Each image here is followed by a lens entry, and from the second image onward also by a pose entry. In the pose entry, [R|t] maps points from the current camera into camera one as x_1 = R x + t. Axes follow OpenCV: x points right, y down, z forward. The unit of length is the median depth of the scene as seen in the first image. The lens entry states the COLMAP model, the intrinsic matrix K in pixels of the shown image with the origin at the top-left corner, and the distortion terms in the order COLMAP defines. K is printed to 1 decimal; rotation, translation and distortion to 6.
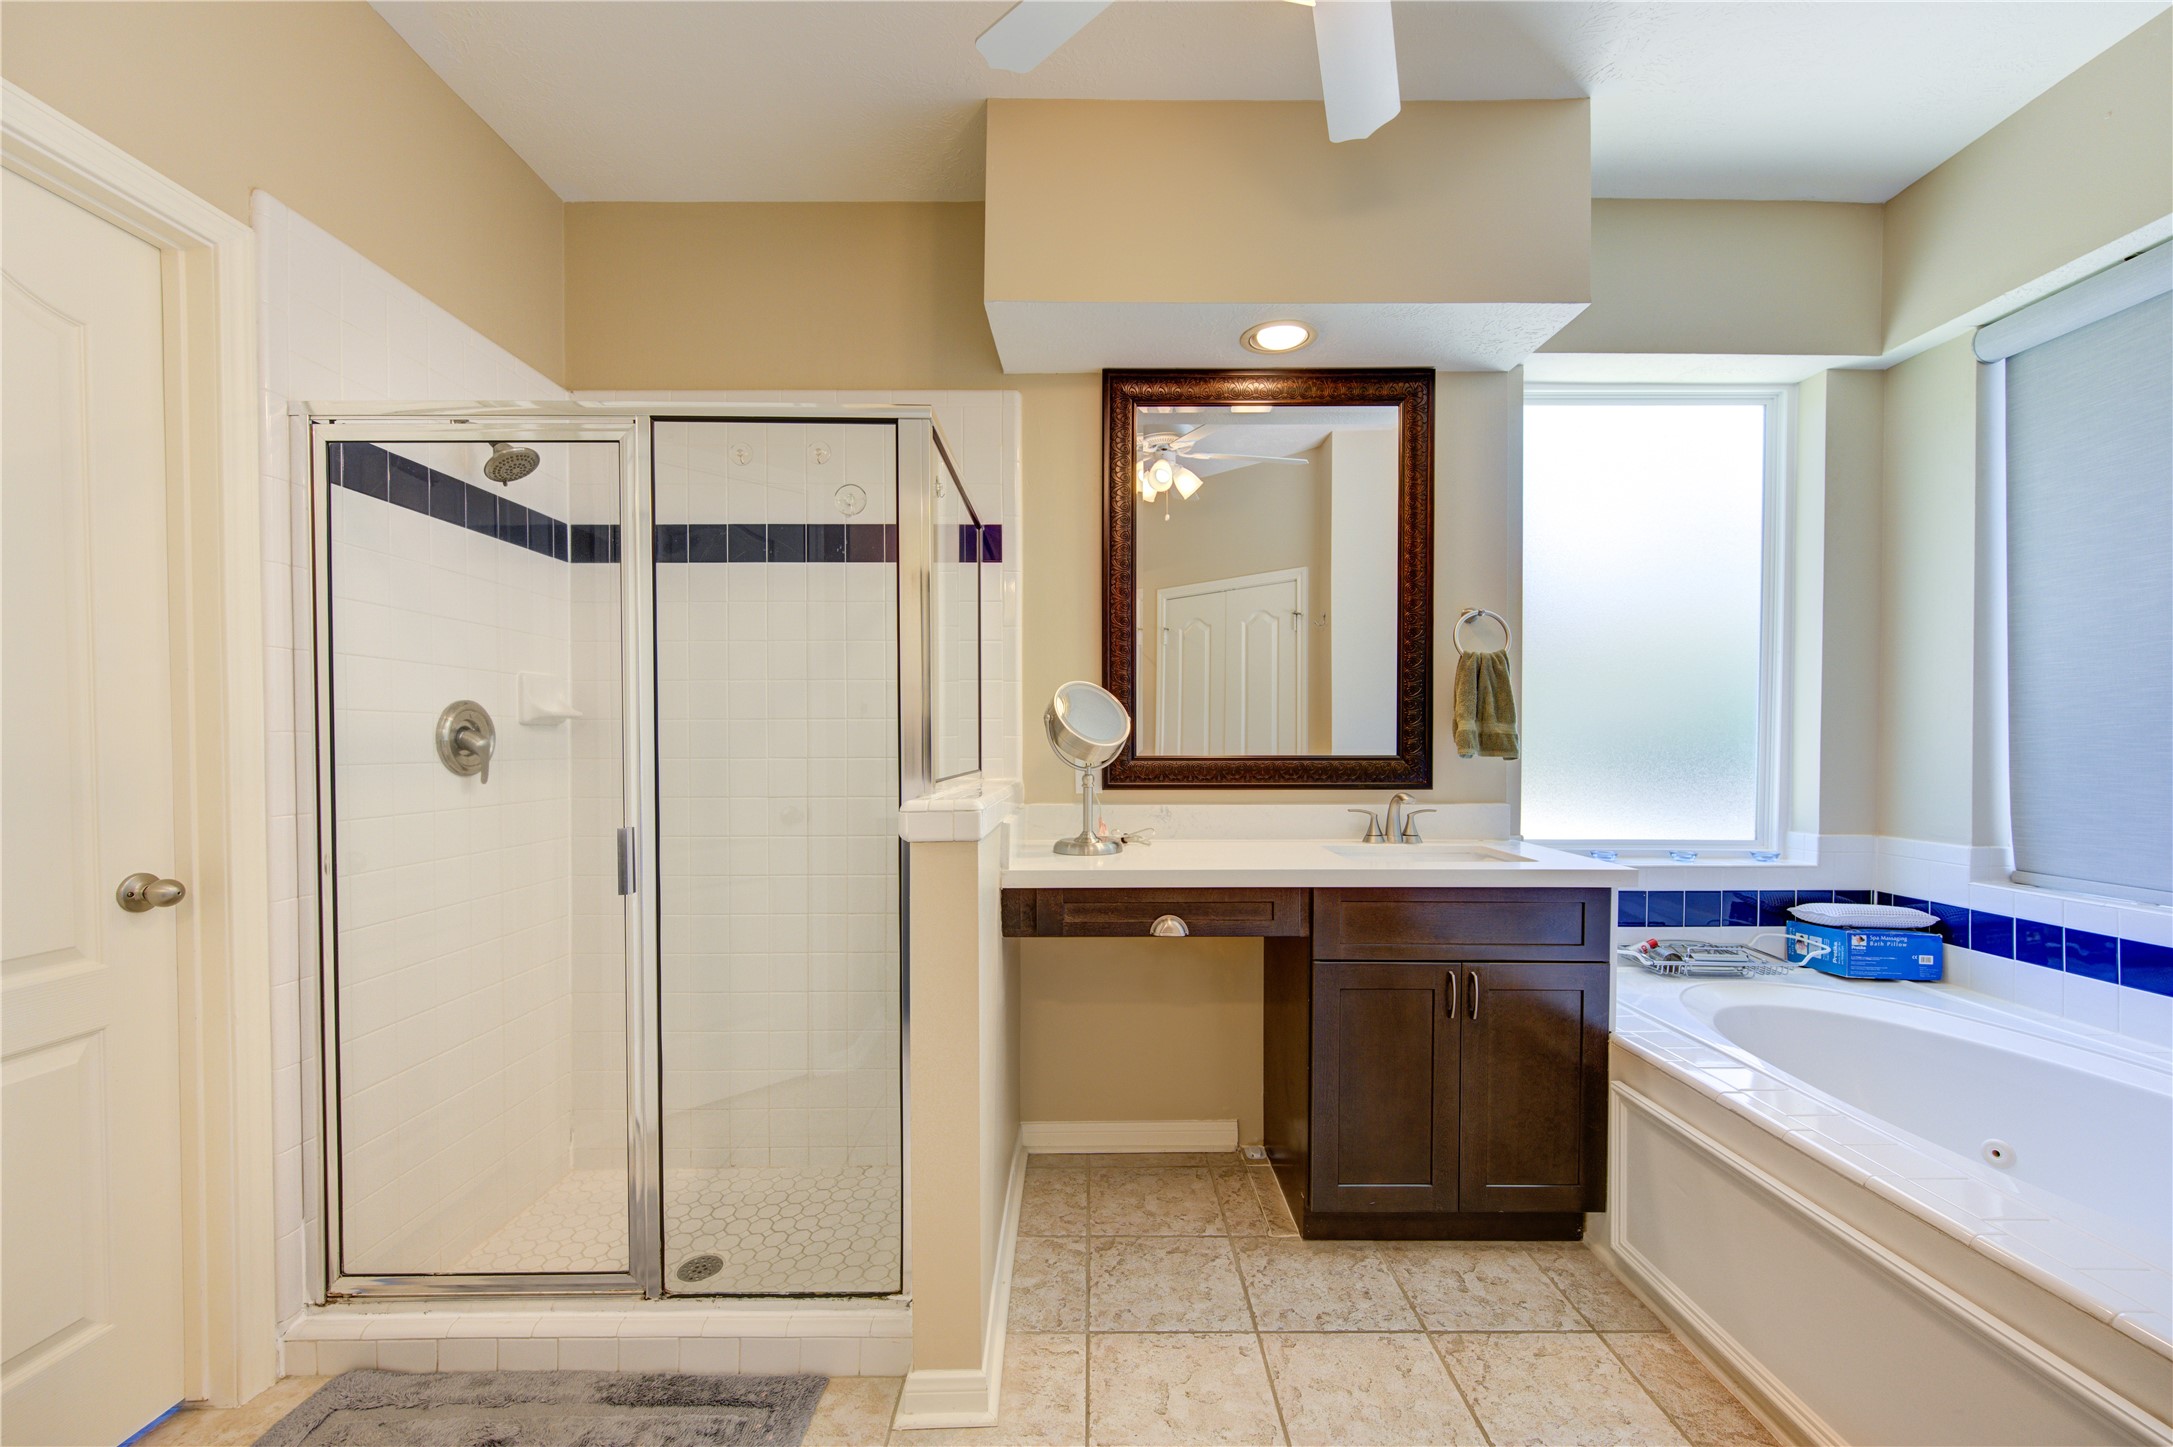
lens RADIAL K [[854.2, 0, 1088.7], [0, 854.2, 740.3], [0, 0, 1]] dist [0.001625, 0.000085]
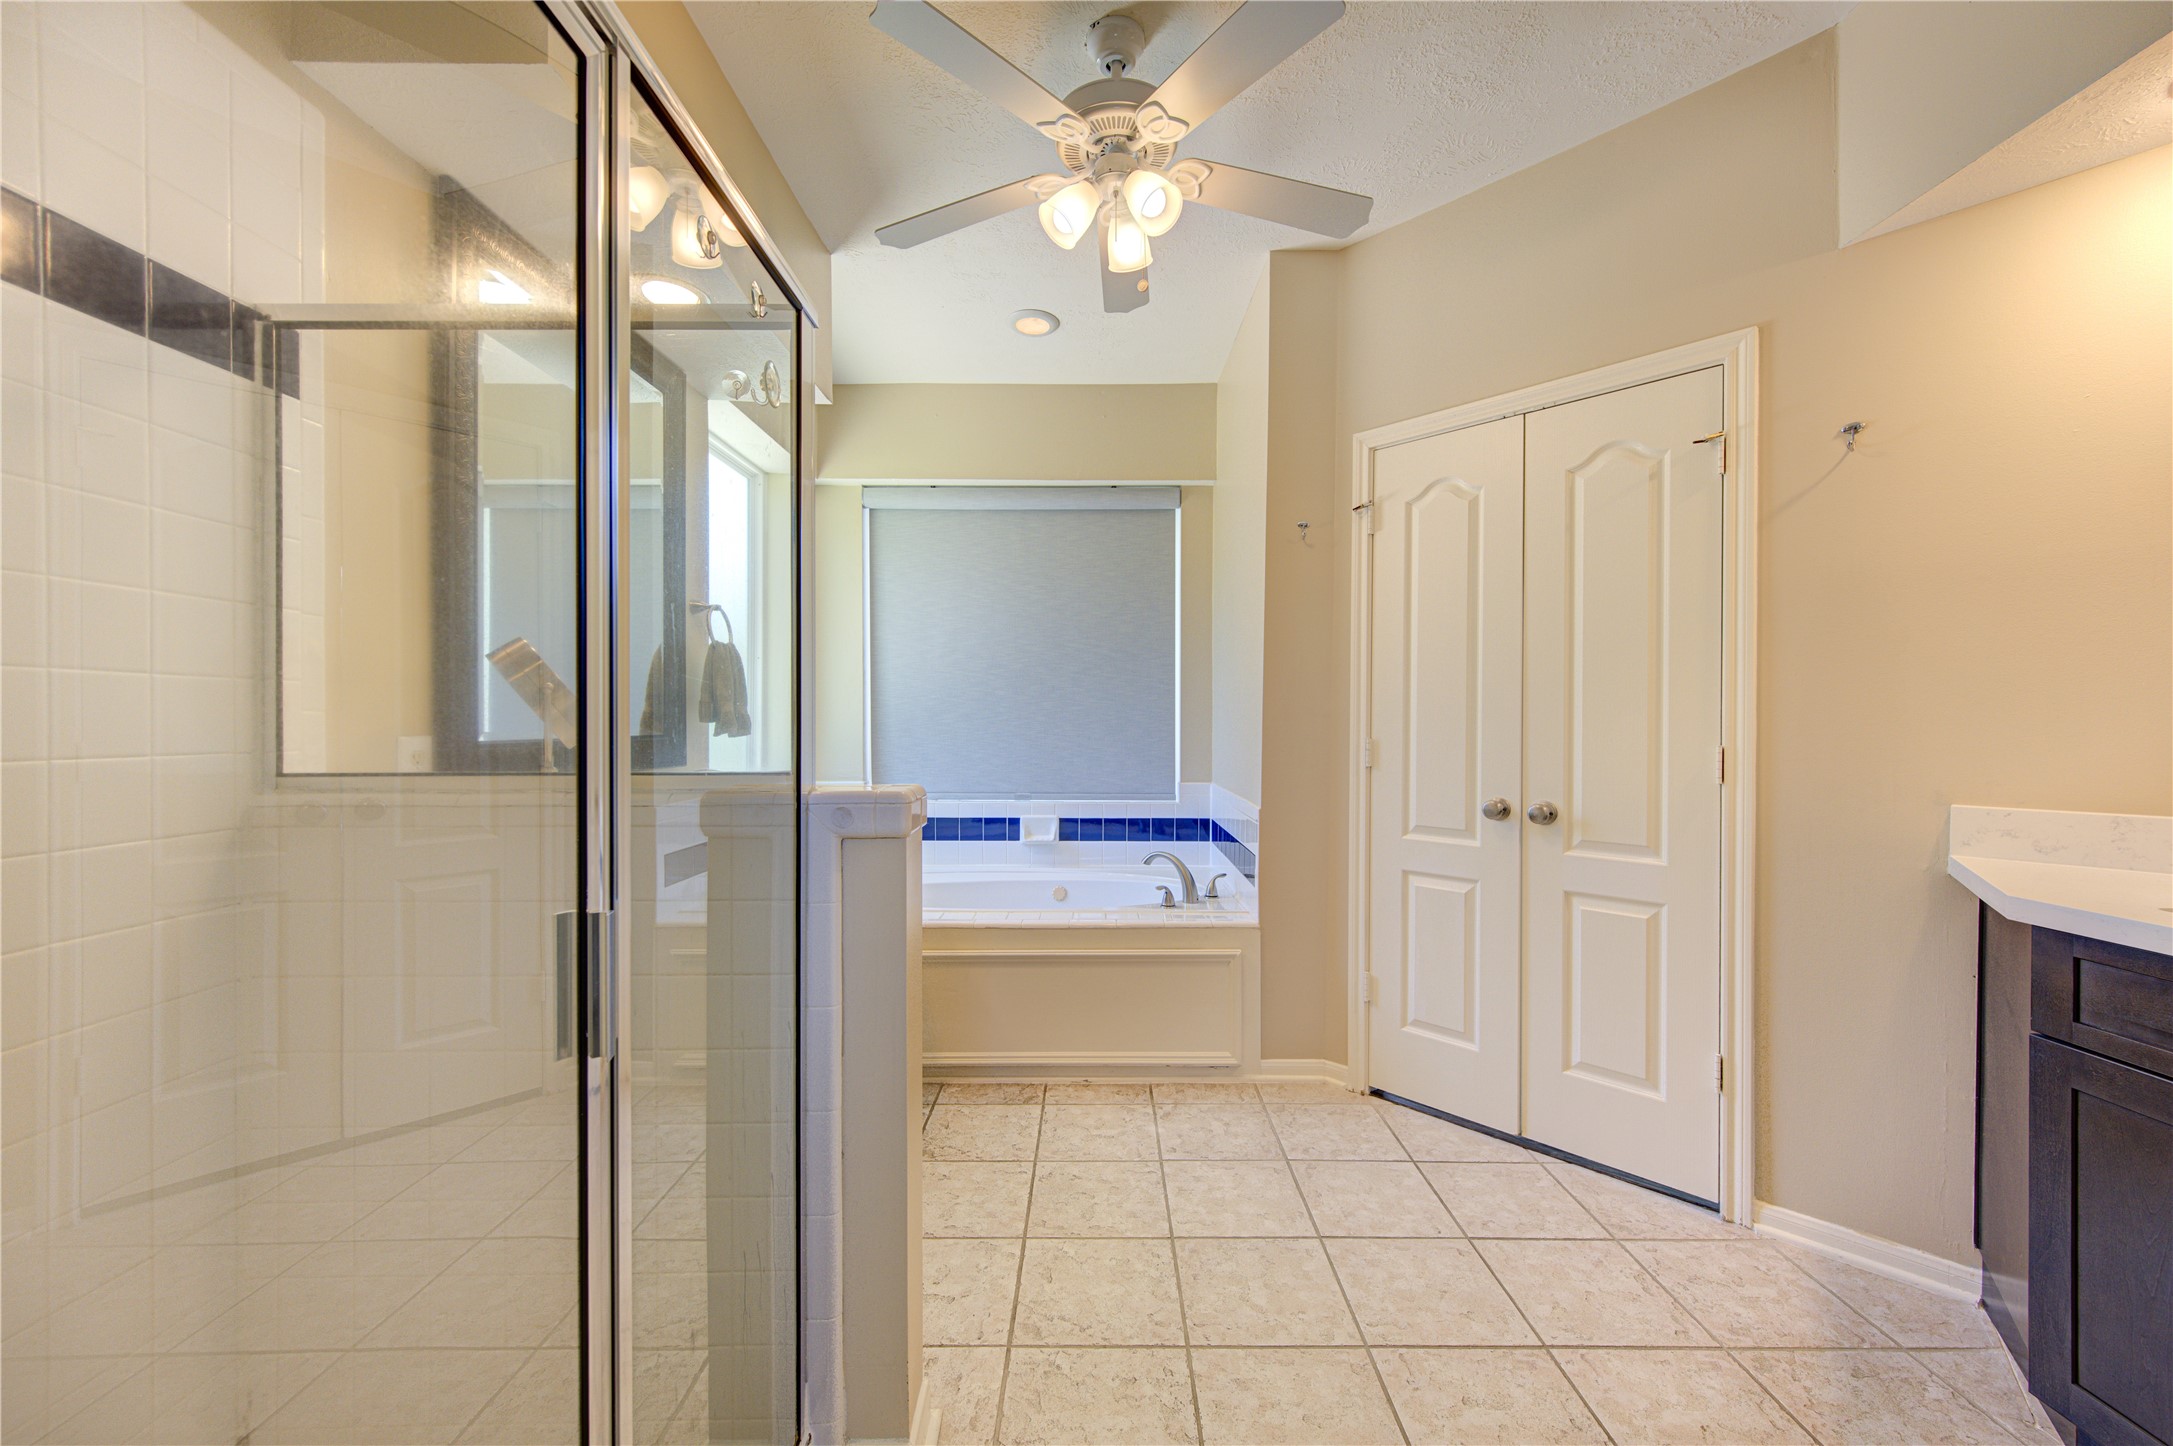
lens RADIAL K [[849.5, 0, 1091.2], [0, 849.5, 720.3], [0, 0, 1]] dist [-0.000179, -0.000002]
pose [[0.013793, -0.004280, 0.999896, -0.968312], [0.003058, 0.999986, 0.004238, -0.011090], [-0.999900, 0.002999, 0.013806, 0.713551]]
